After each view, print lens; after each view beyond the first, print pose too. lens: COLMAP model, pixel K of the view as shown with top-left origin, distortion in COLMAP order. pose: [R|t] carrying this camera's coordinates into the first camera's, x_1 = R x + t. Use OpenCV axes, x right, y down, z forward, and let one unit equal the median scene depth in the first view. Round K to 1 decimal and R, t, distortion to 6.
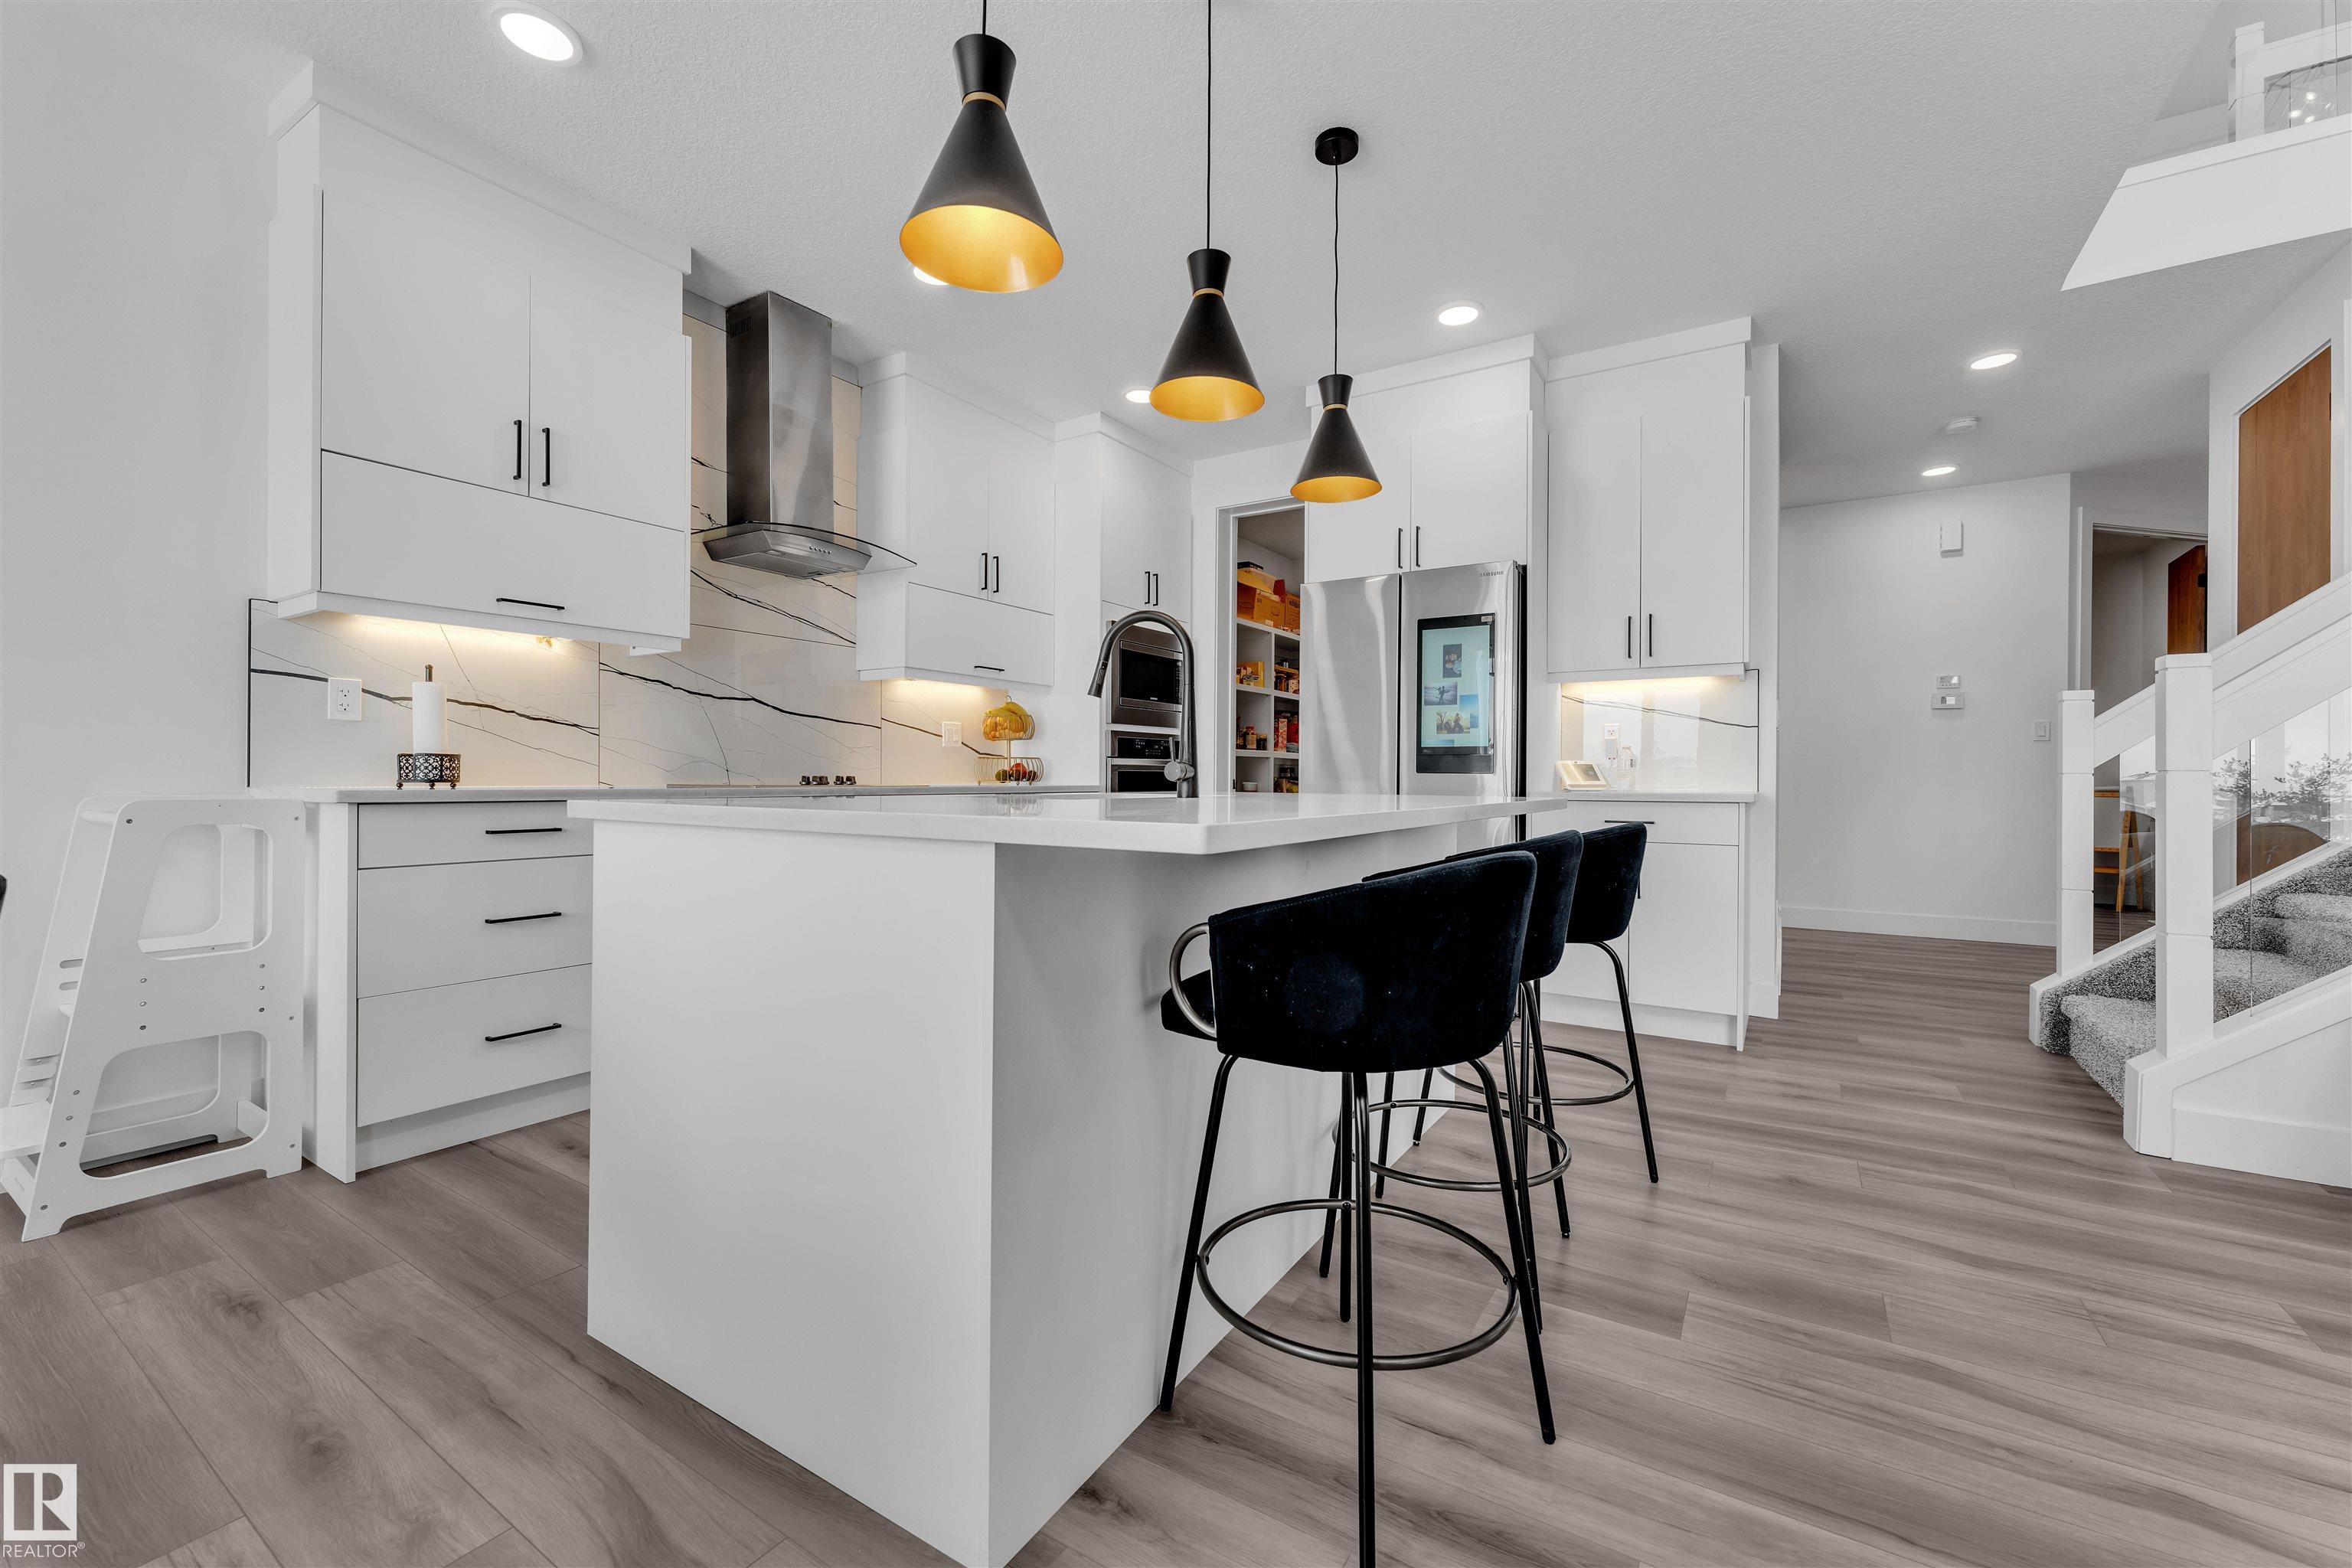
lens RADIAL K [[950.7, 0, 1183.0], [0, 950.7, 775.7], [0, 0, 1]] dist [-0.002904, -0.000494]
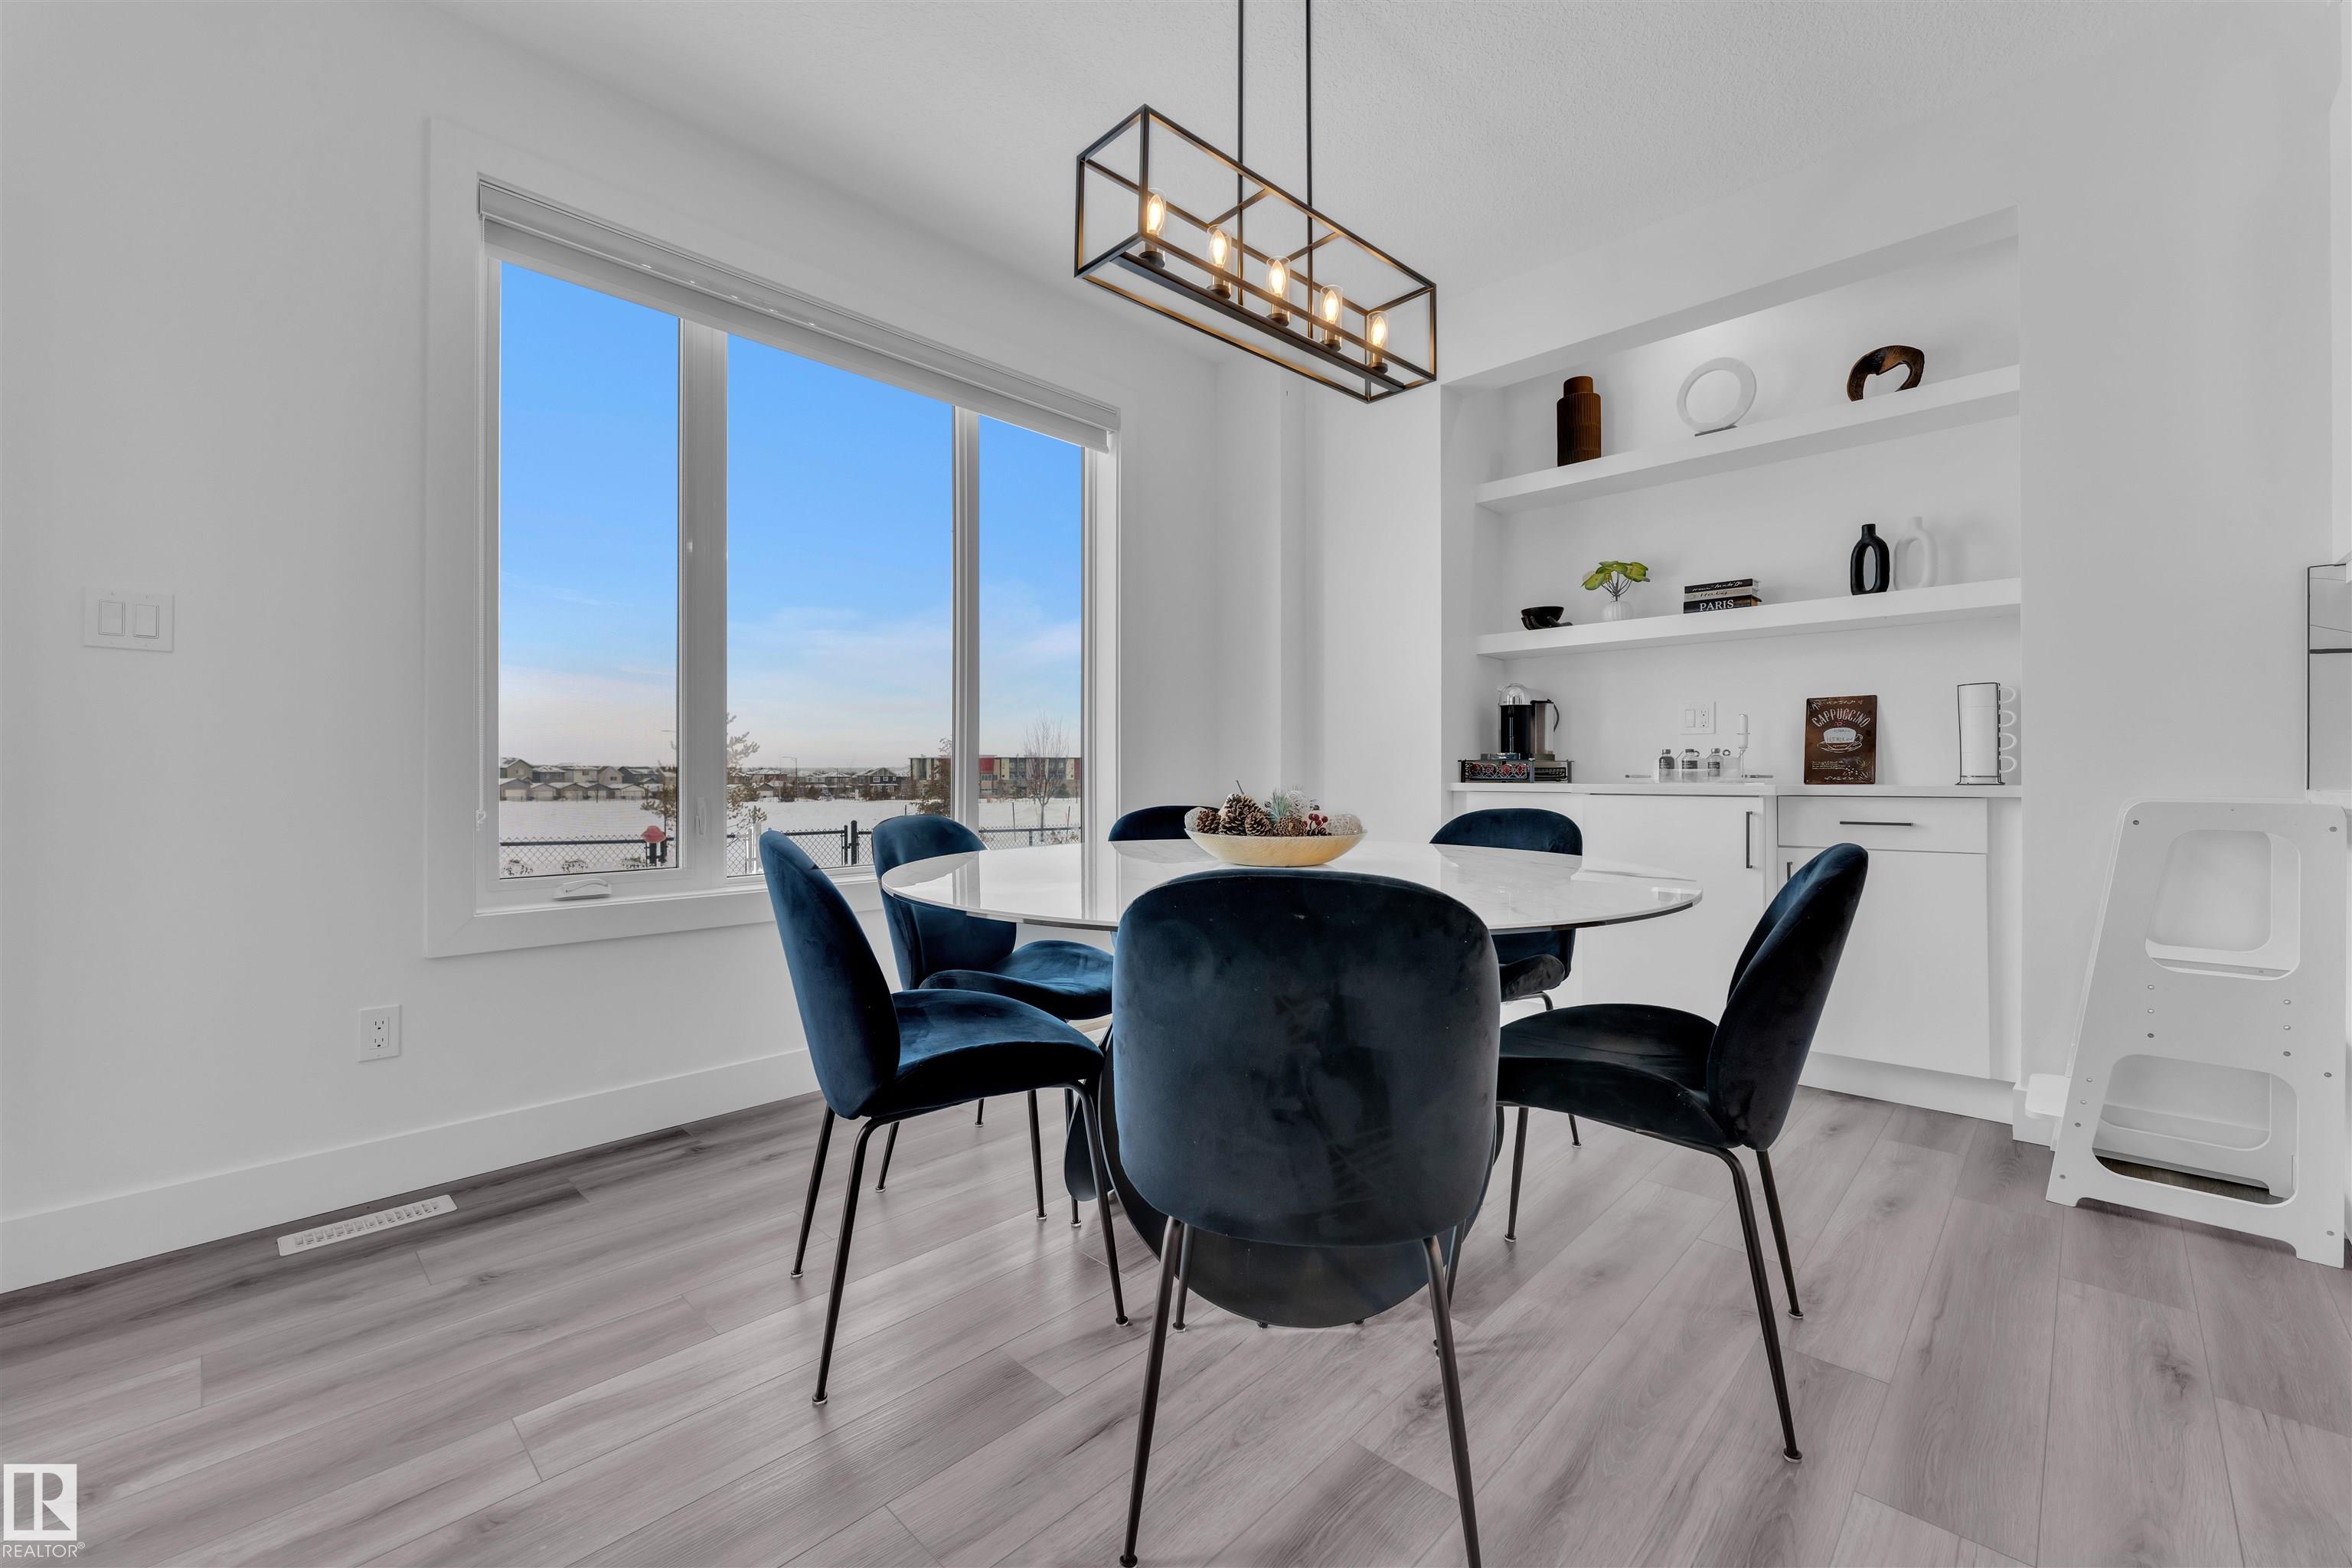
lens RADIAL K [[950.7, 0, 1178.4], [0, 950.7, 774.3], [0, 0, 1]] dist [-0.002904, -0.000494]
pose [[-0.203126, -0.004211, -0.979144, 0.038438], [-0.003681, 0.999987, -0.003537, 0.003788], [0.979146, 0.002886, -0.203139, 0.151505]]
